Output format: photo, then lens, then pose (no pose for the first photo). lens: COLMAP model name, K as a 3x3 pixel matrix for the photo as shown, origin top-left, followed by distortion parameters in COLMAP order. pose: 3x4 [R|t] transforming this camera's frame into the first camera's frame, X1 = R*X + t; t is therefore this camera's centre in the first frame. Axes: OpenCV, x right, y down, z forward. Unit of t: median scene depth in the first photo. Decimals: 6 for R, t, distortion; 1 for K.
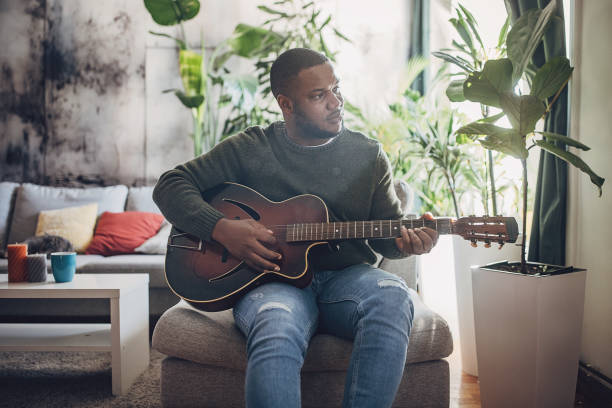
lens RADIAL K [[619.9, 0, 306.5], [0, 619.9, 221.4], [0, 0, 1]] dist [-0.004730, -0.005092]
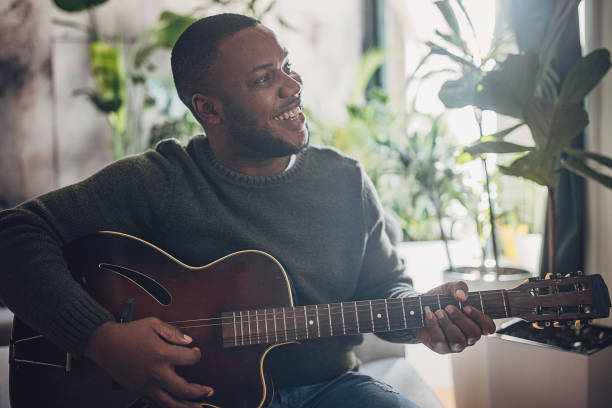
lens RADIAL K [[603.5, 0, 303.9], [0, 603.5, 213.3], [0, 0, 1]] dist [-0.009229, -0.004848]
pose [[0.994830, -0.032183, 0.096320, -0.008846], [0.031504, 0.999467, 0.008570, -0.049055], [-0.096545, -0.005491, 0.995314, 0.180021]]
